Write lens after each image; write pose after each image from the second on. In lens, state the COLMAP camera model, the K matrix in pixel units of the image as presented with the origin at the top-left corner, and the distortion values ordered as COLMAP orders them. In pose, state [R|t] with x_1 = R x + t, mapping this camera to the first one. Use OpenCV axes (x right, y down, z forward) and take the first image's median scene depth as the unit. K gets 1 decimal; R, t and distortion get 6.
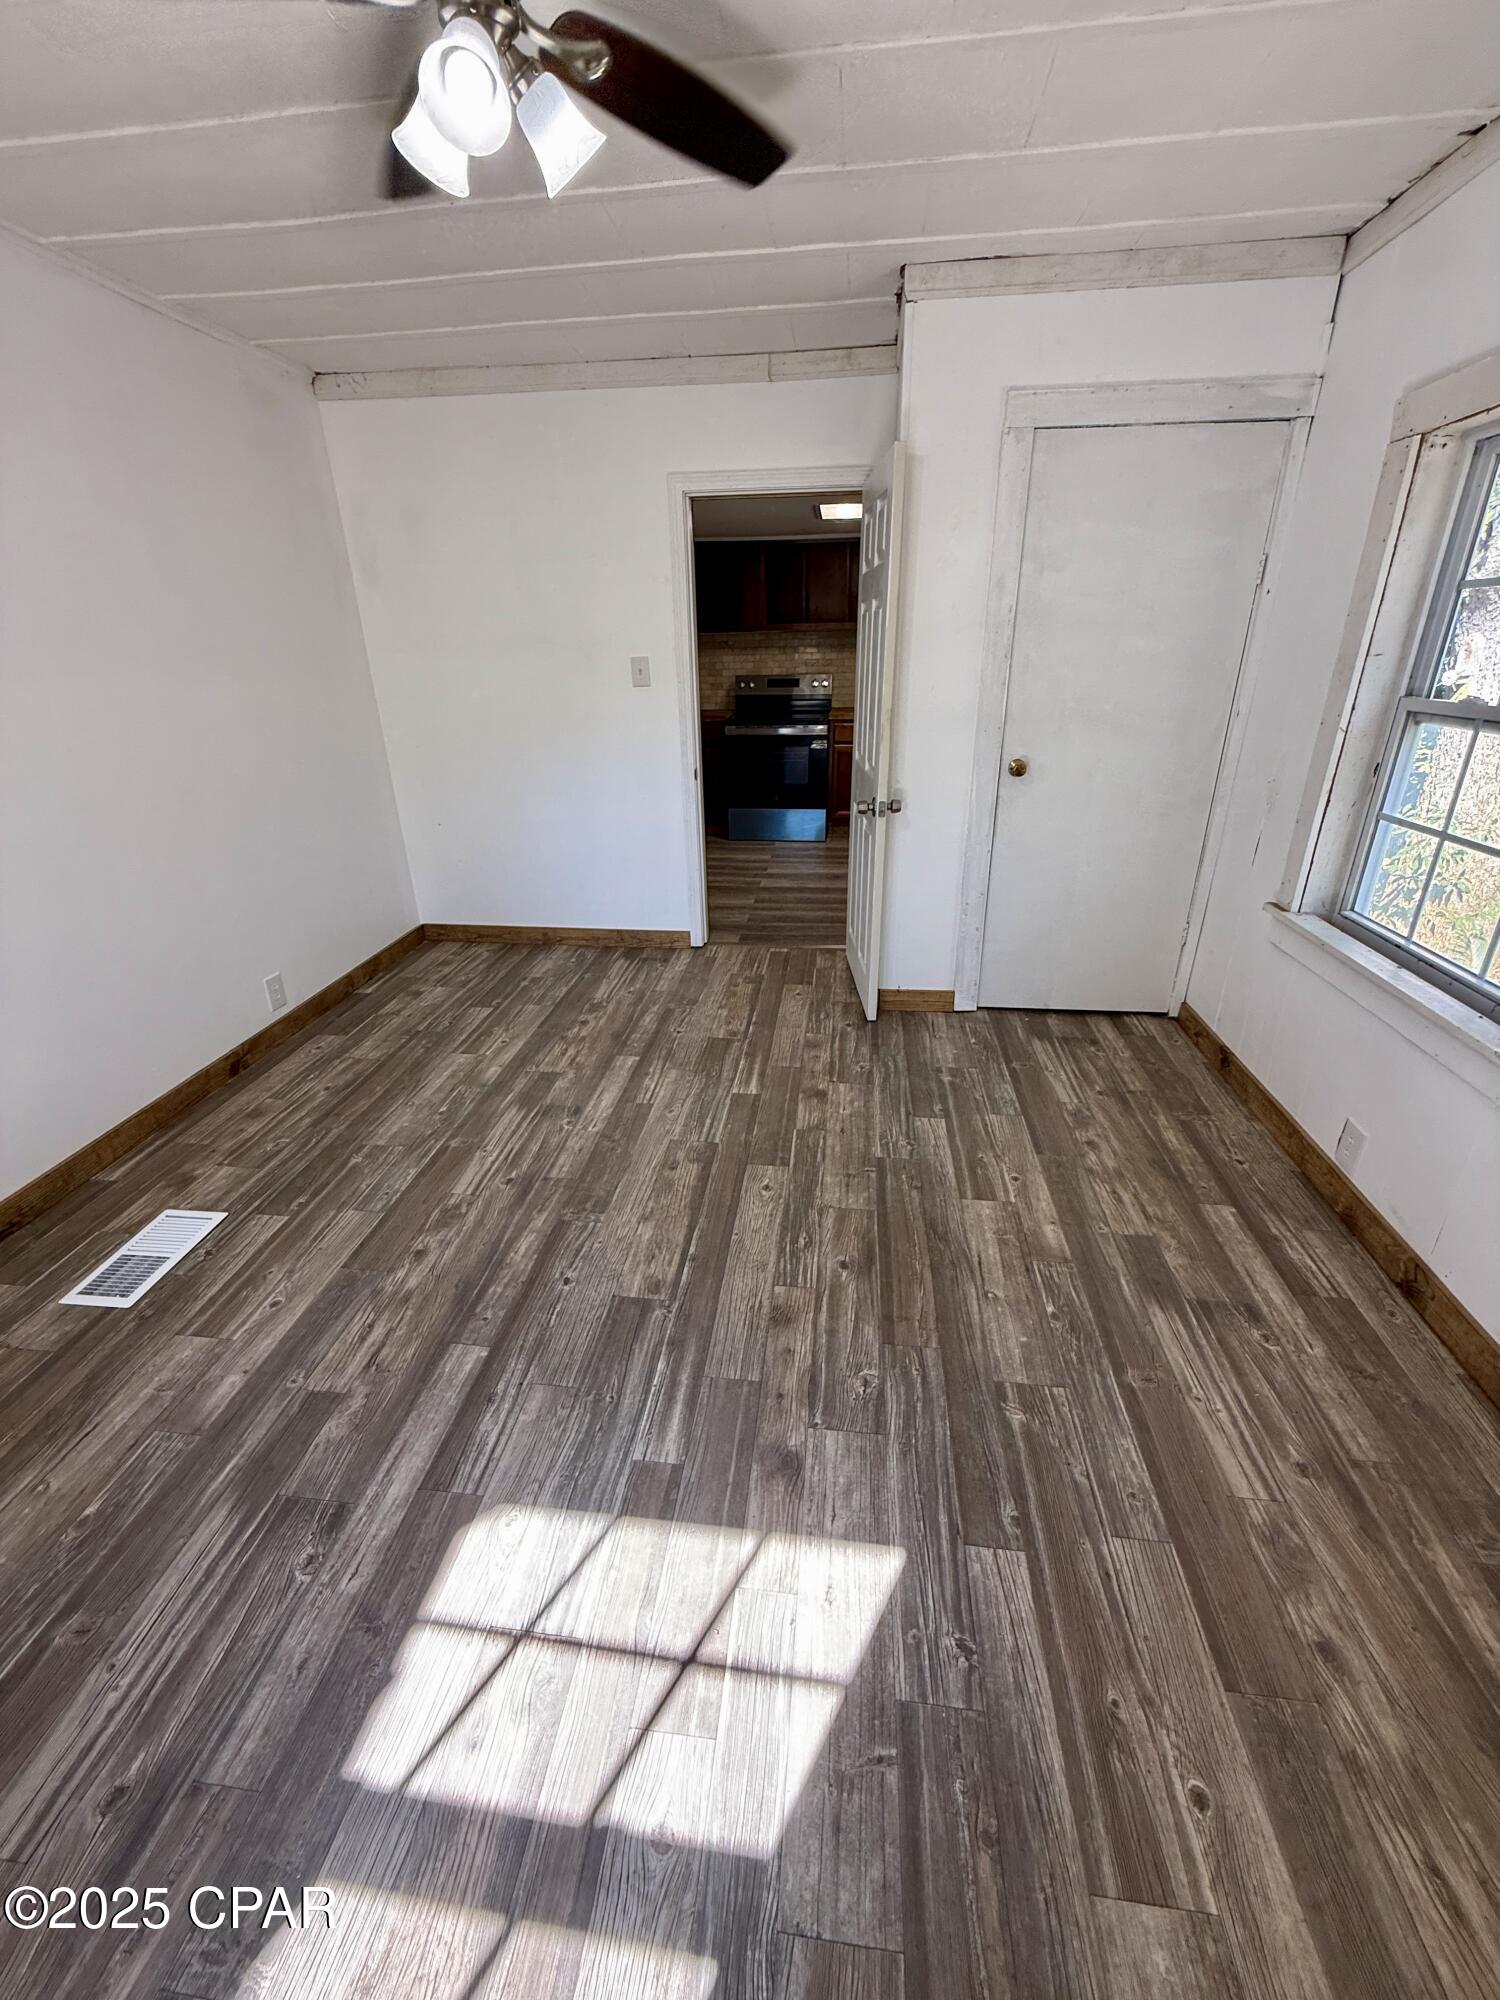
lens RADIAL K [[796.8, 0, 750.0], [0, 796.8, 1000.0], [0, 0, 1]] dist [-0.000432, 0.000251]
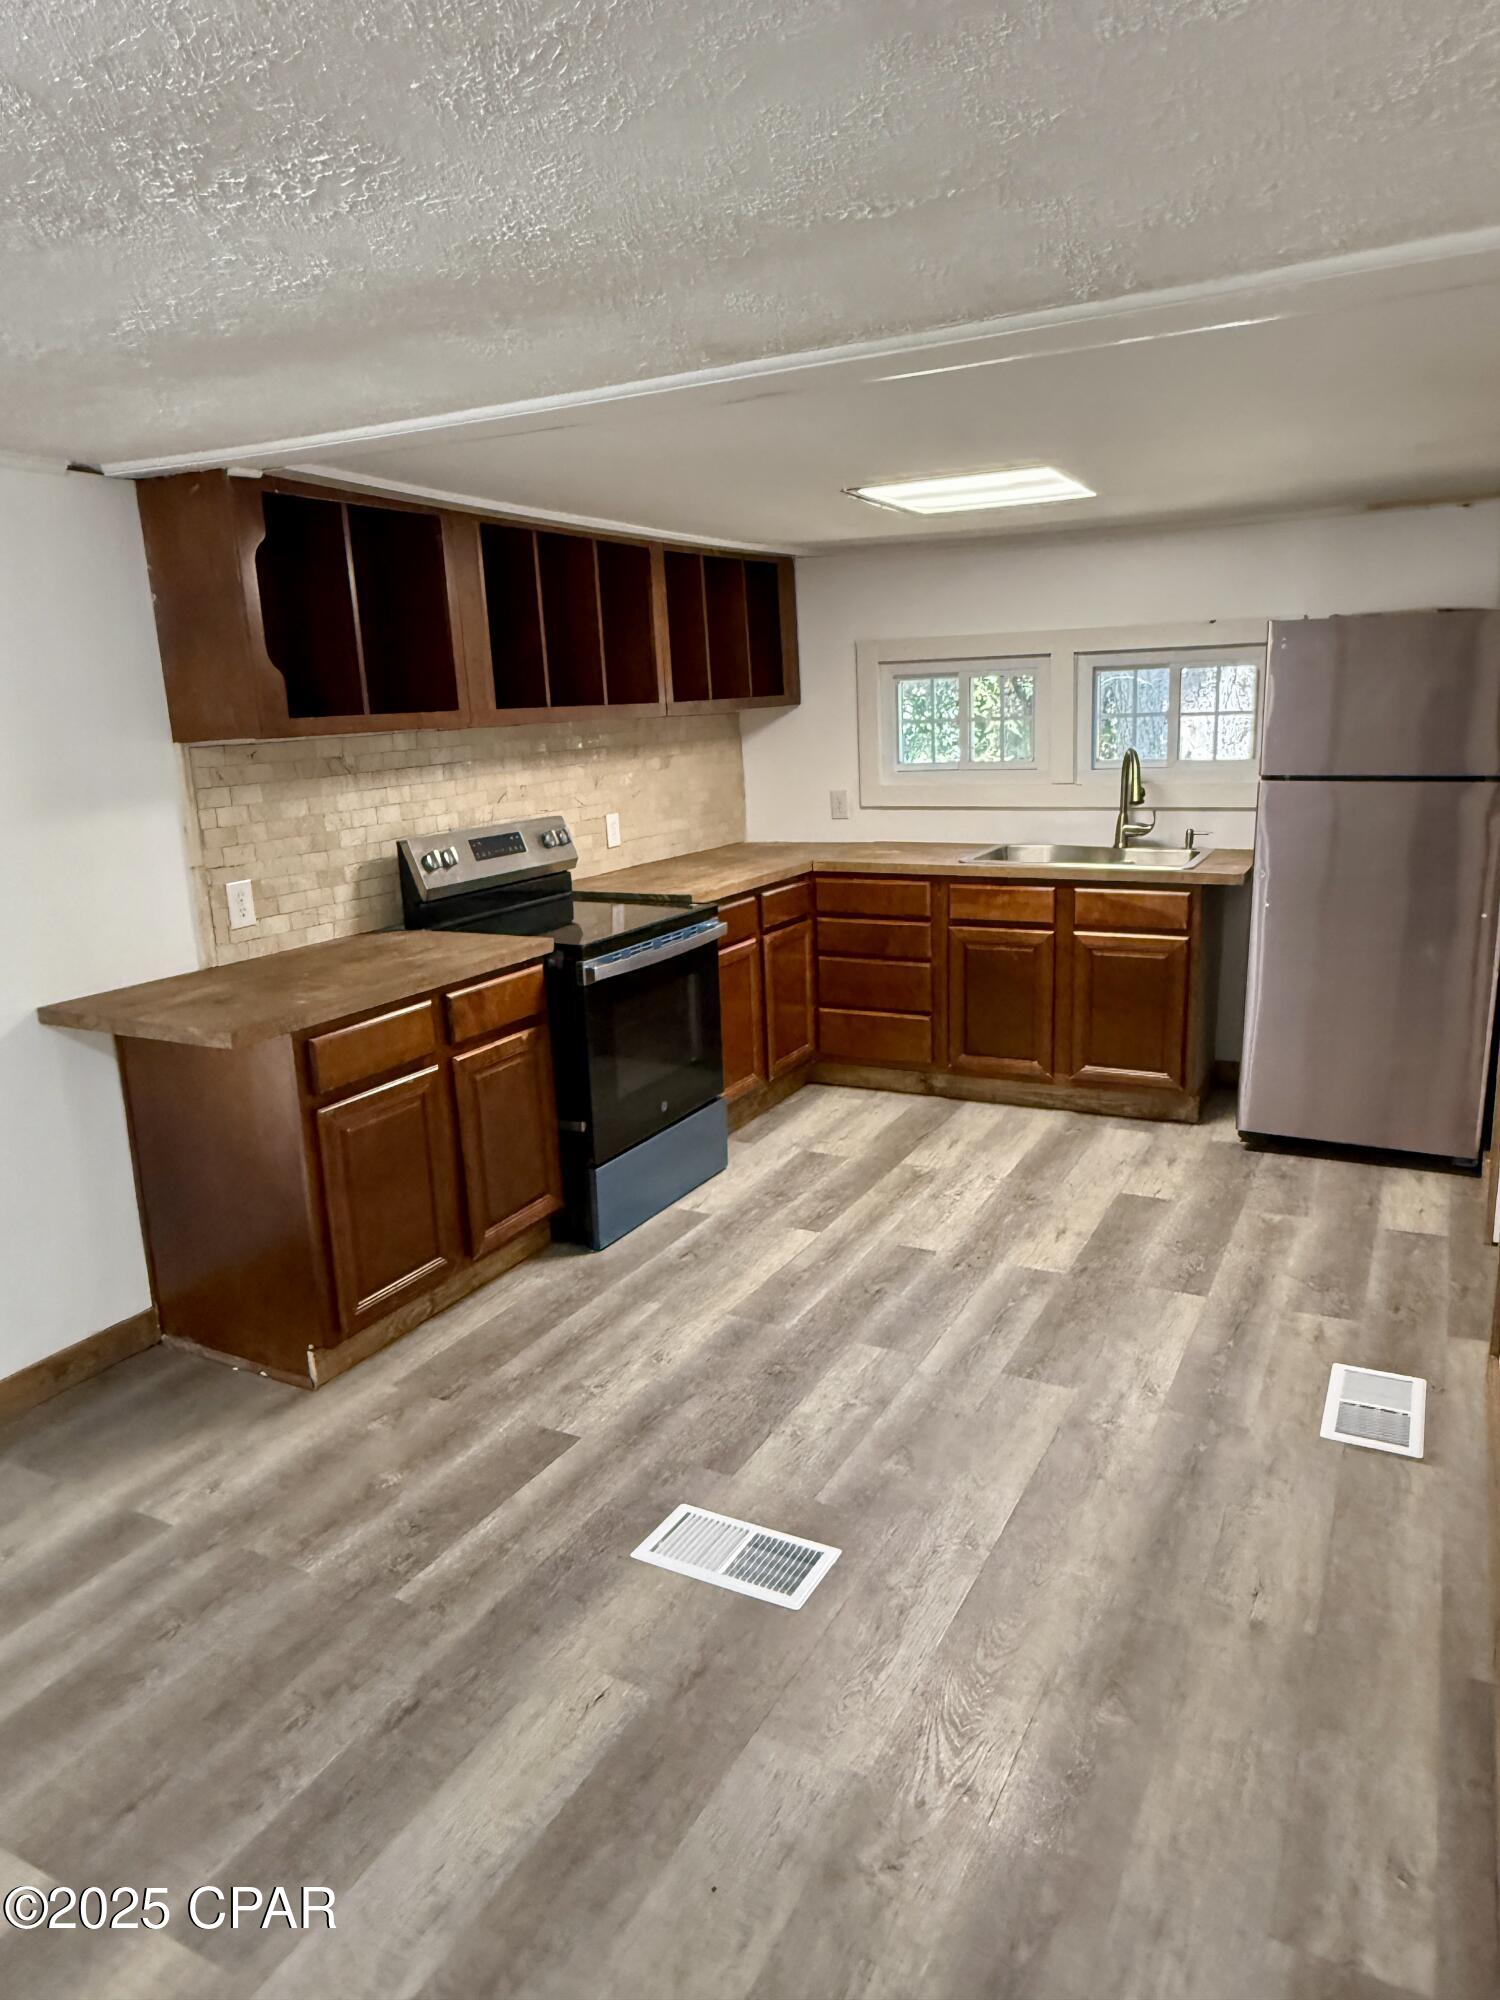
lens RADIAL K [[1298.5, 0, 750.0], [0, 1298.5, 1000.0], [0, 0, 1]] dist [-0.004873, -0.000710]
pose [[0.354772, -0.218252, 0.909122, -2.007782], [0.410889, 0.909834, 0.058079, -1.194336], [-0.839825, 0.352943, 0.412461, 2.488172]]
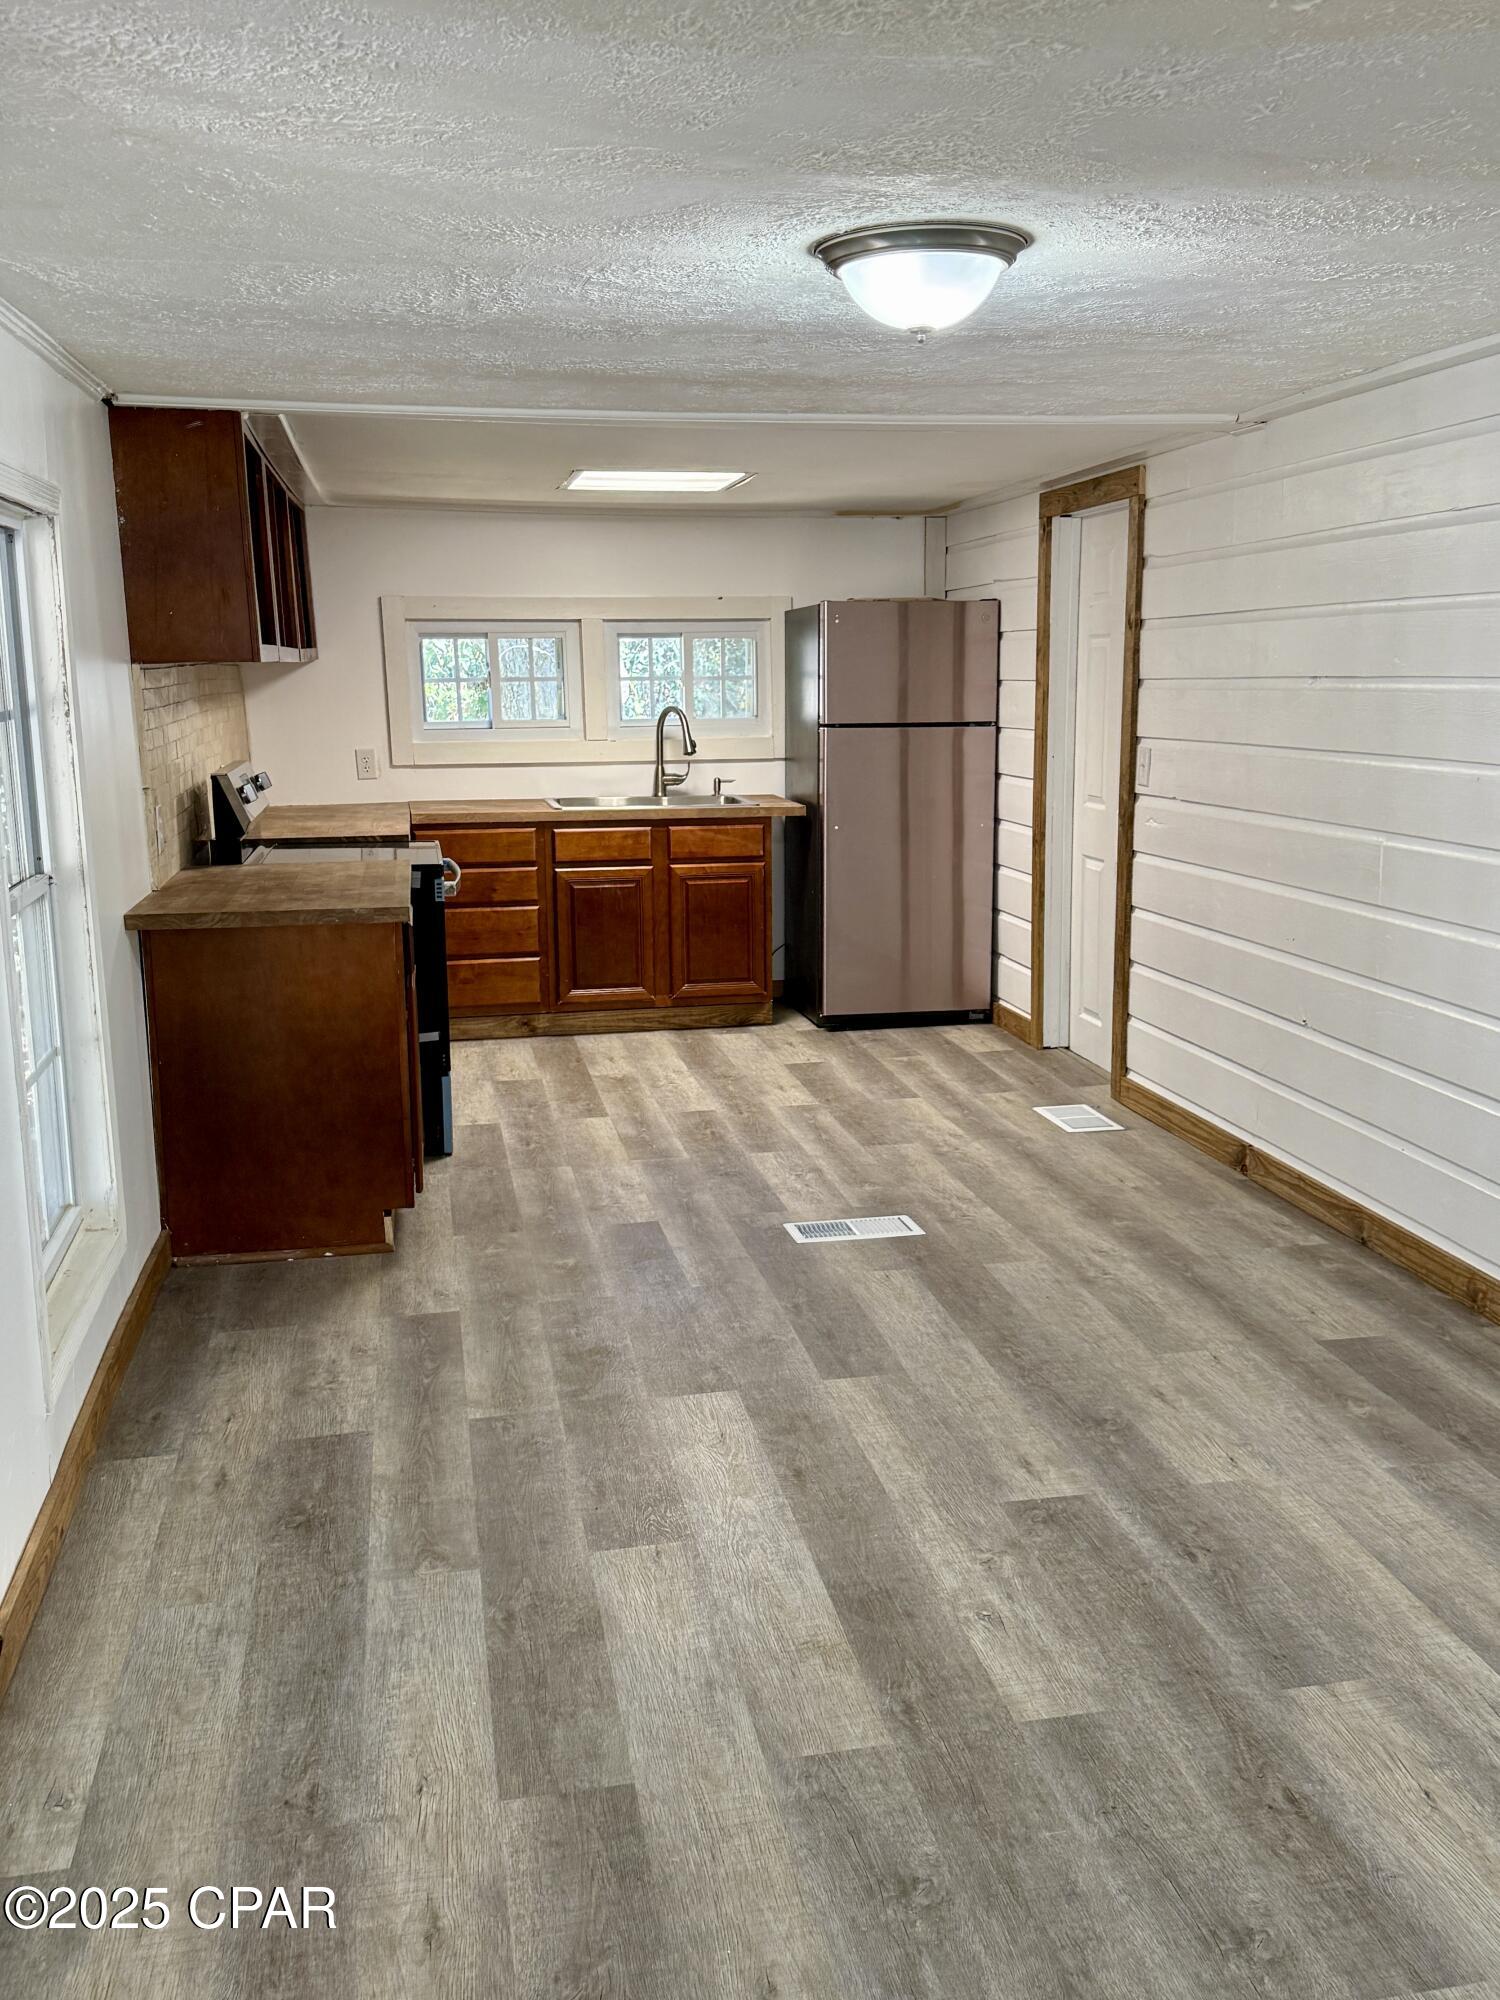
lens RADIAL K [[1846.4, 0, 750.0], [0, 1846.4, 1000.0], [0, 0, 1]] dist [0.113677, -0.025898]
pose [[-0.312522, -0.160919, 0.936181, -3.527333], [0.396990, 0.873226, 0.282623, -1.790743], [-0.862977, 0.459981, -0.209019, 3.938621]]
